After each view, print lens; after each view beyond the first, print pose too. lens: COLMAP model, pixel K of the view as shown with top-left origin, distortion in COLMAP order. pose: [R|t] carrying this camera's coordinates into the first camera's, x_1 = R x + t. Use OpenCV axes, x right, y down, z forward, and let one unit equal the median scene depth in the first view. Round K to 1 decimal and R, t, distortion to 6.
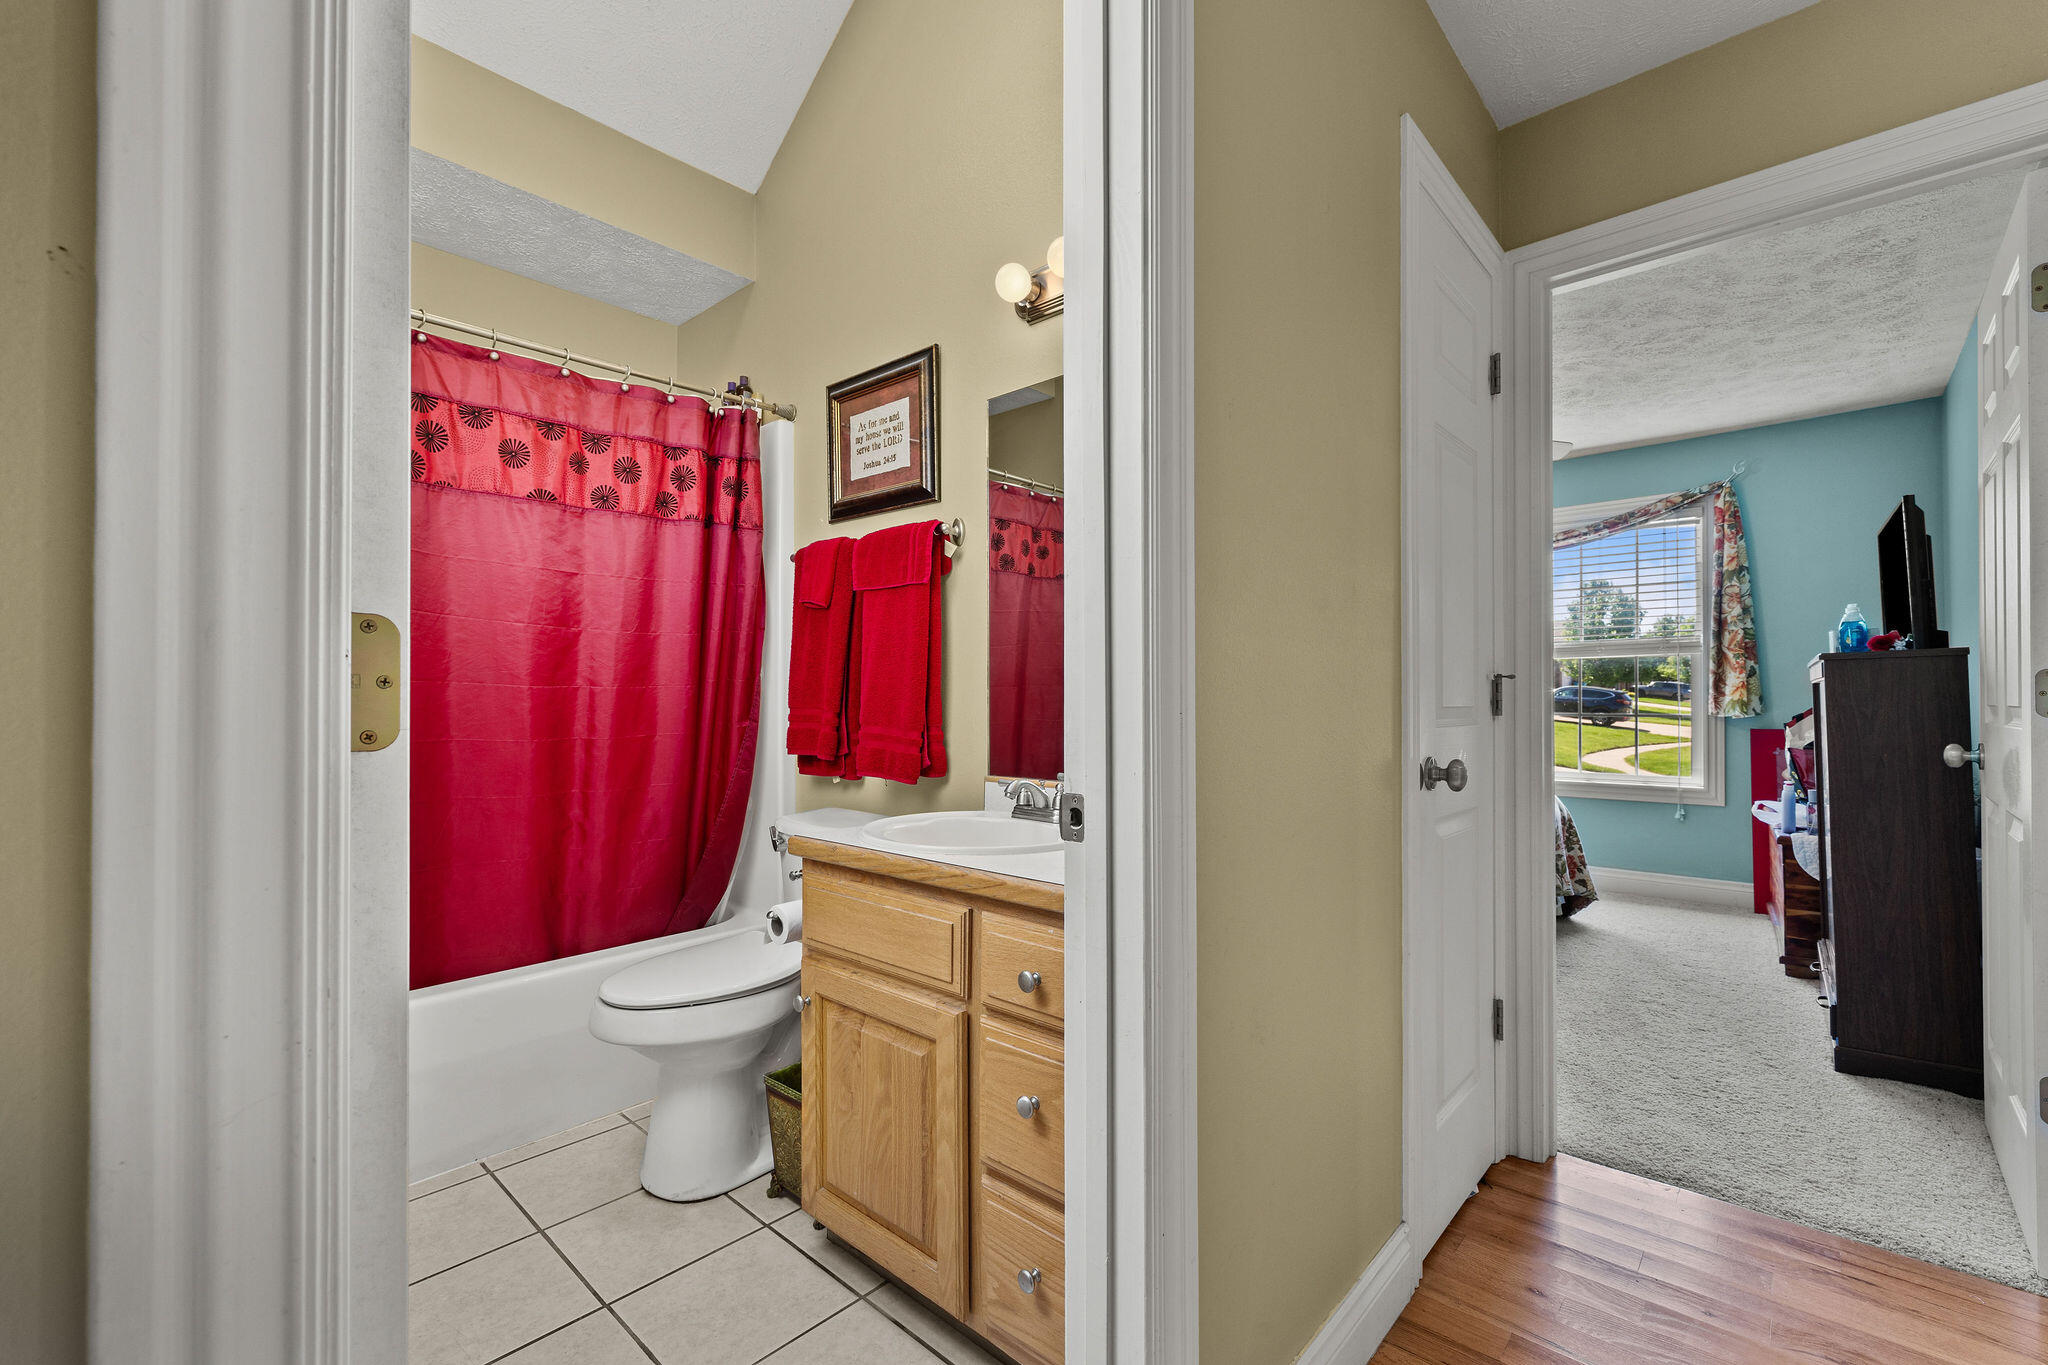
lens RADIAL K [[872.8, 0, 1056.4], [0, 872.8, 701.2], [0, 0, 1]] dist [0.001598, -0.000347]
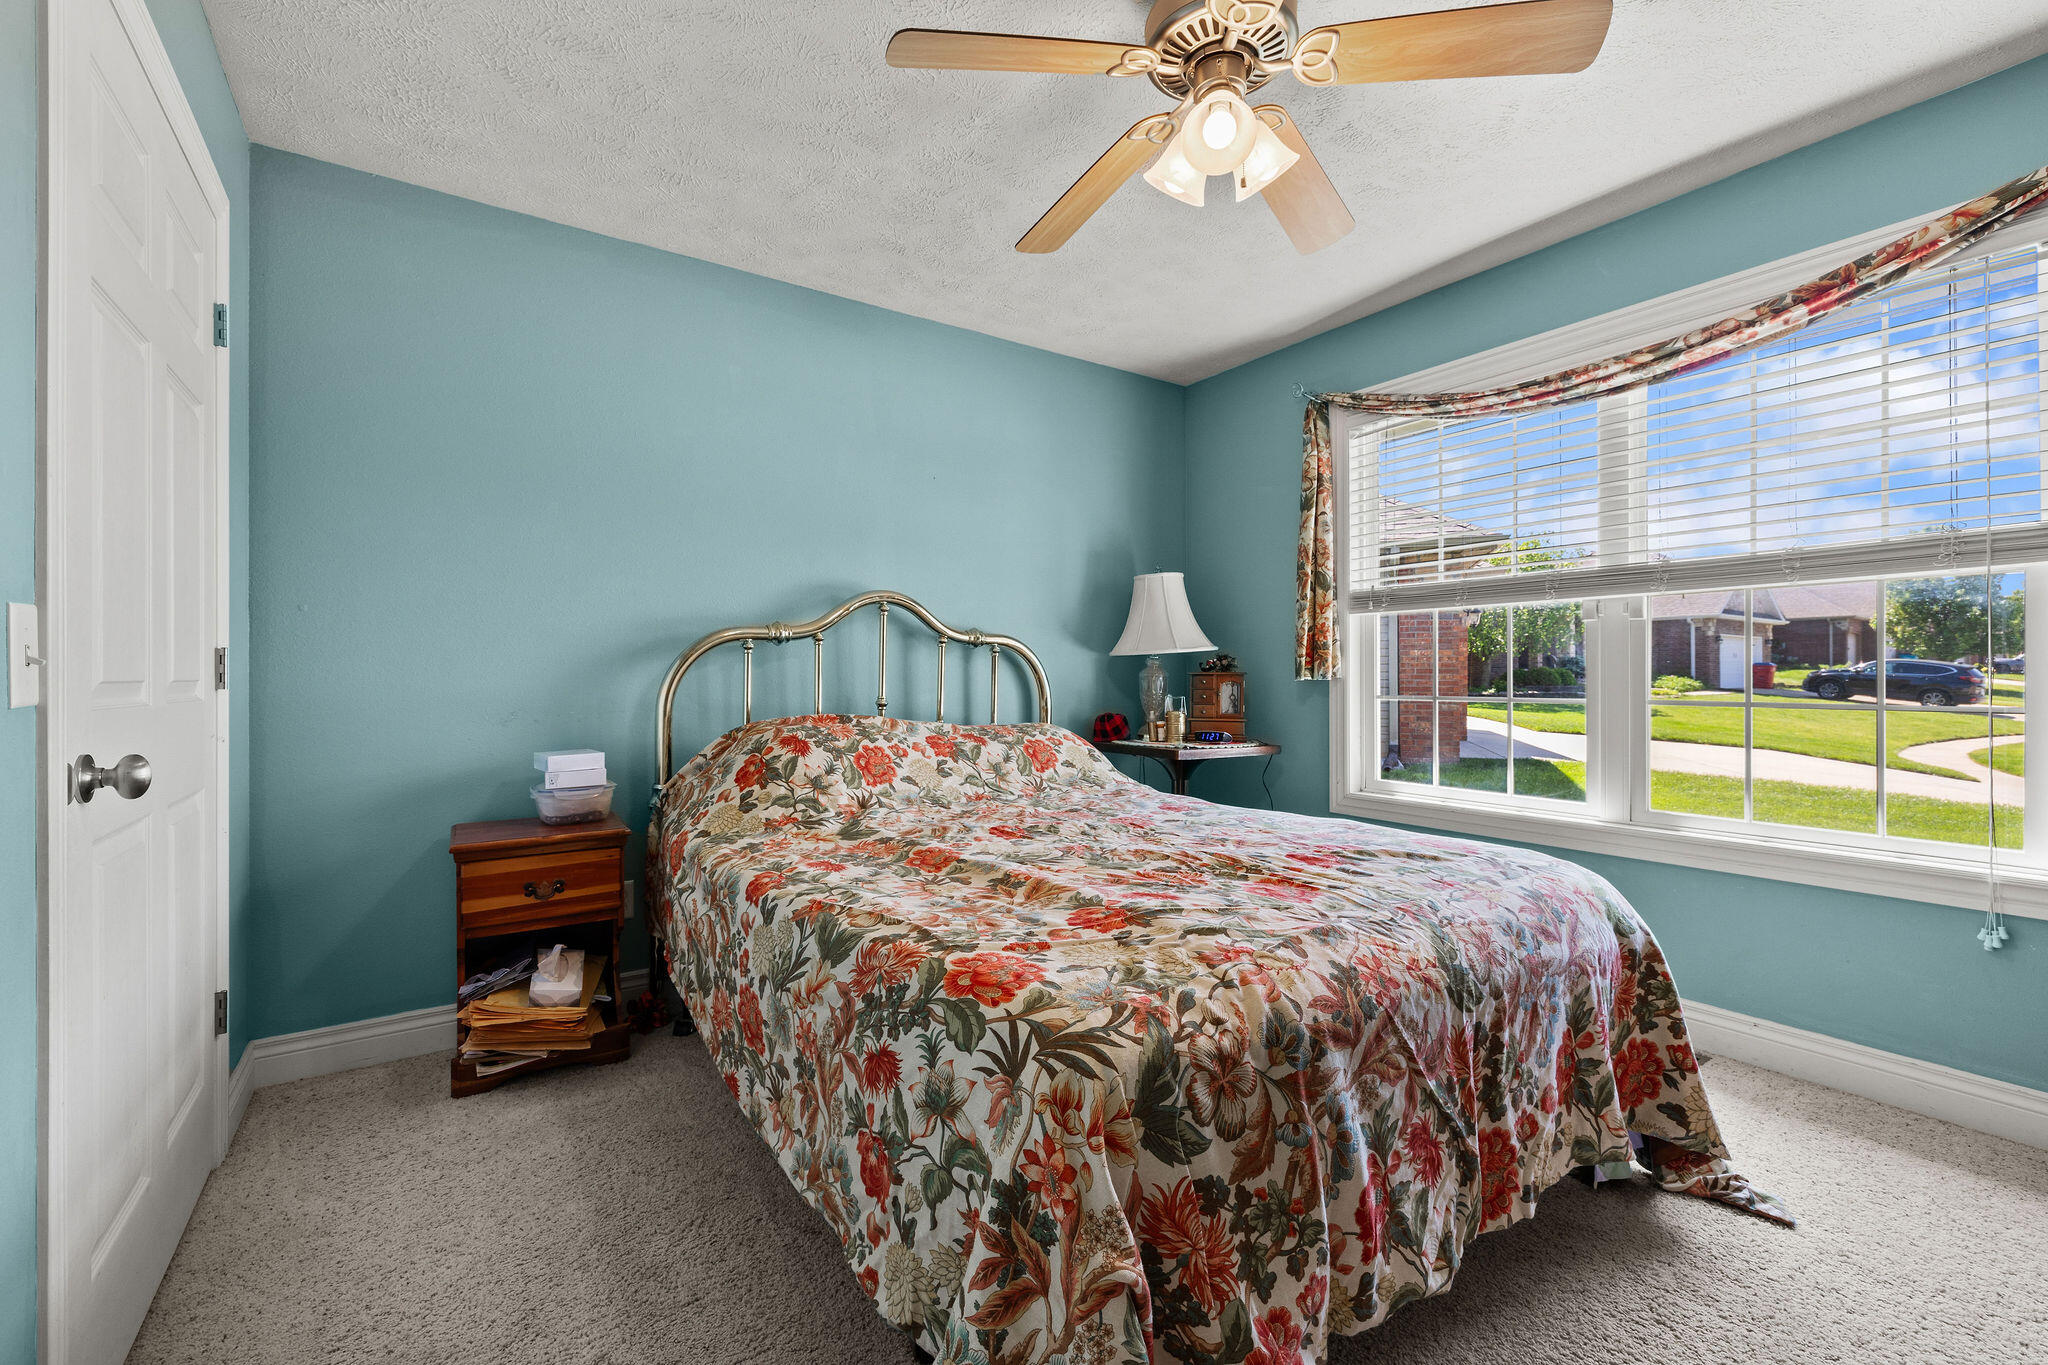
lens RADIAL K [[872.8, 0, 1017.2], [0, 872.8, 677.2], [0, 0, 1]] dist [0.001598, -0.000347]
pose [[0.966871, 0.003423, -0.255241, 0.370129], [-0.003041, 0.999994, 0.001890, 0.001018], [0.255246, -0.001051, 0.966876, 0.475033]]
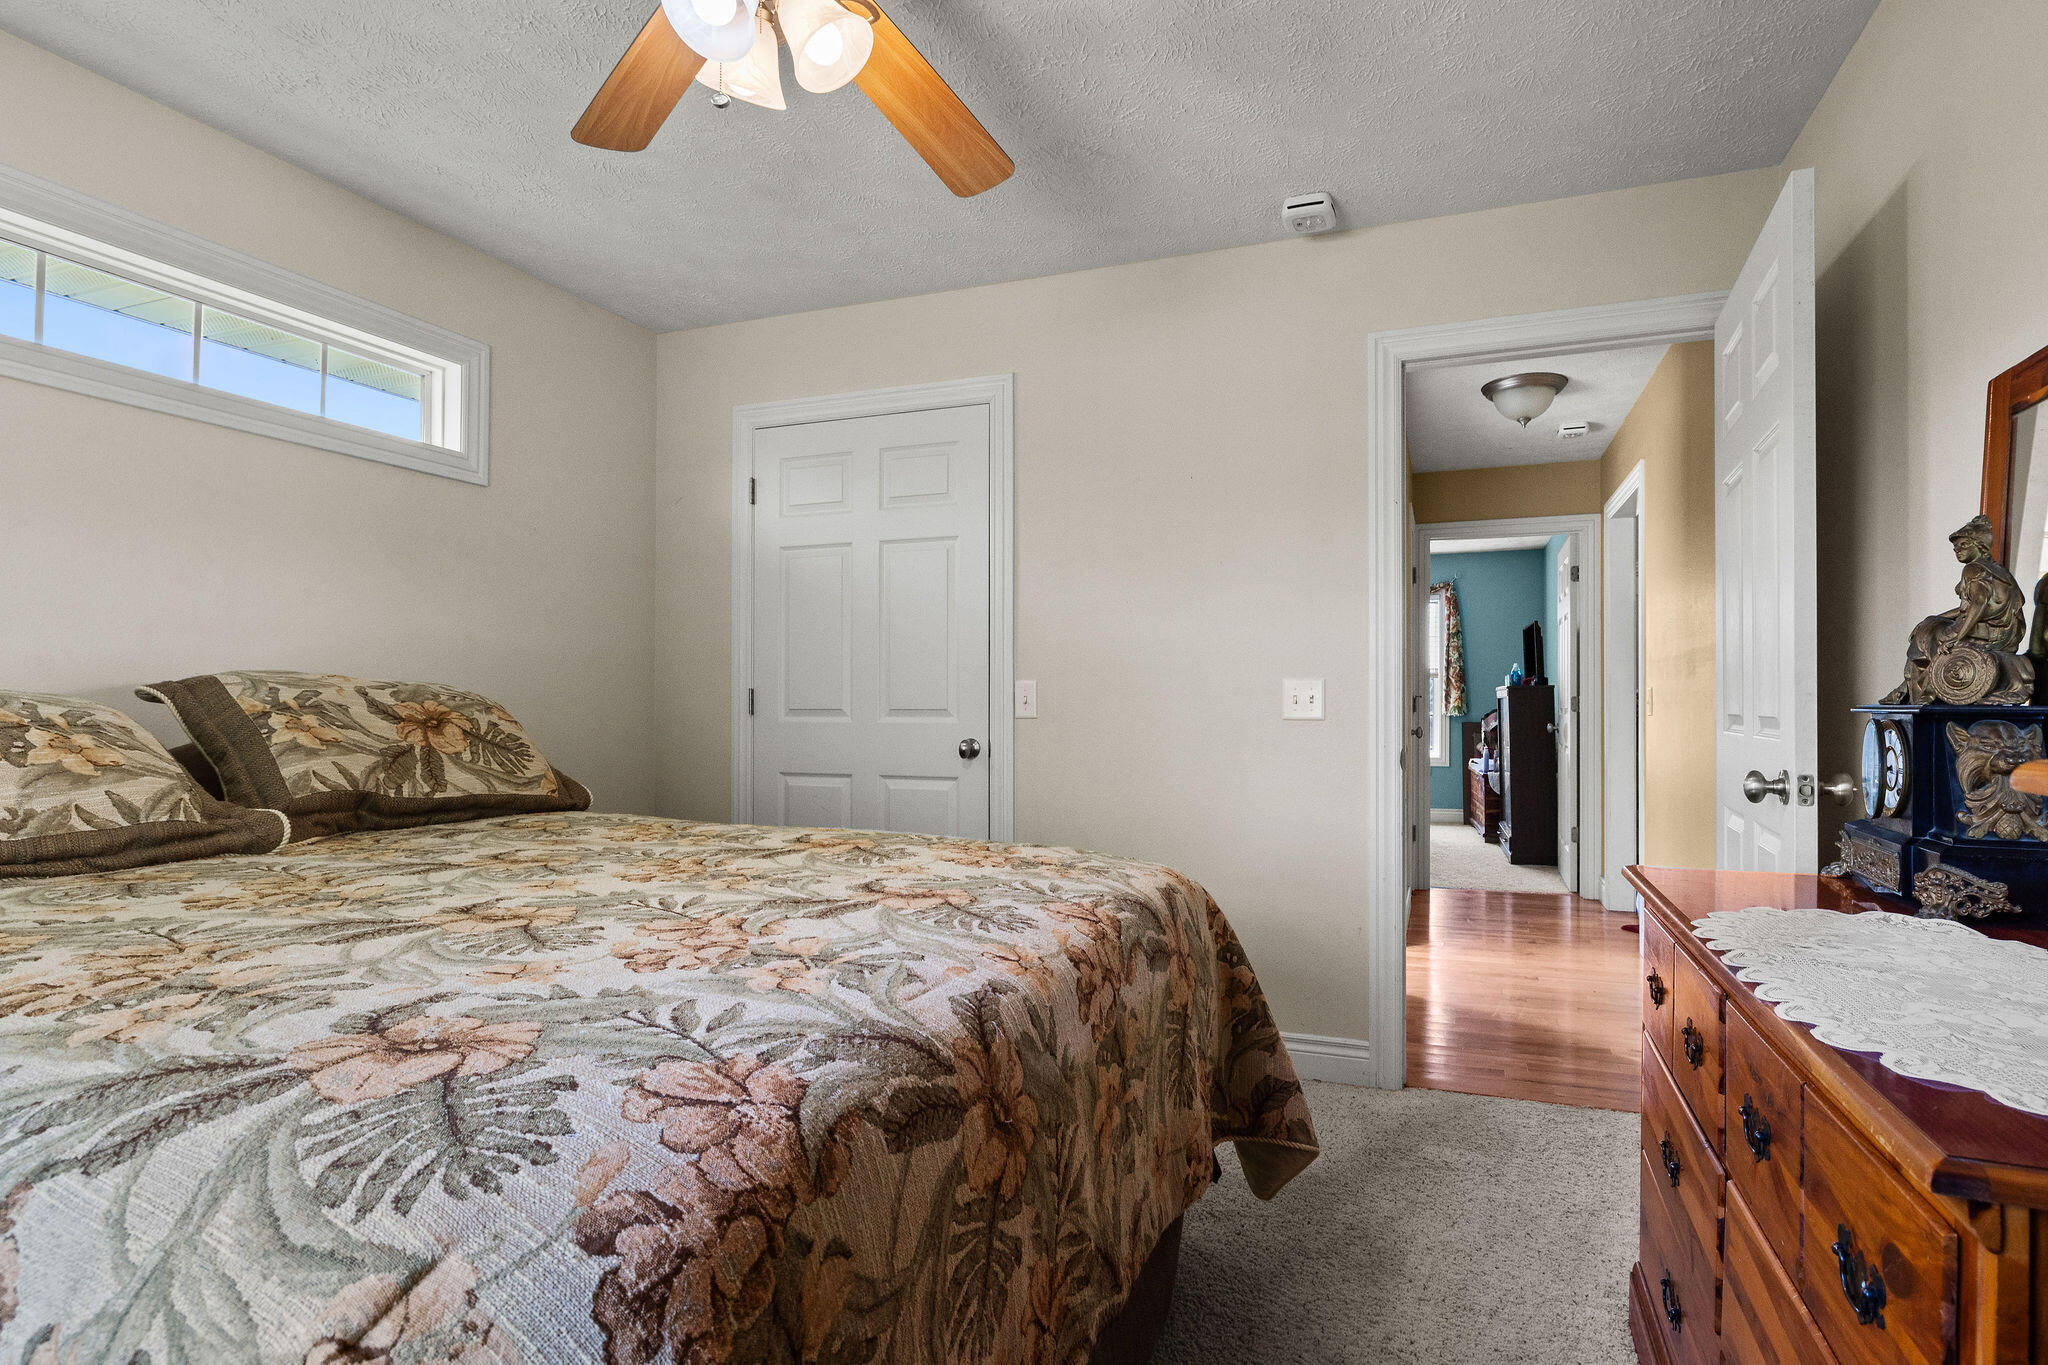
lens RADIAL K [[965.8, 0, 1075.6], [0, 965.8, 701.1], [0, 0, 1]] dist [-0.005798, 0.000701]
pose [[0.942628, -0.001260, 0.333844, -0.613138], [0.001913, 0.999997, -0.001628, -0.009071], [-0.333841, 0.002173, 0.942627, -0.600066]]
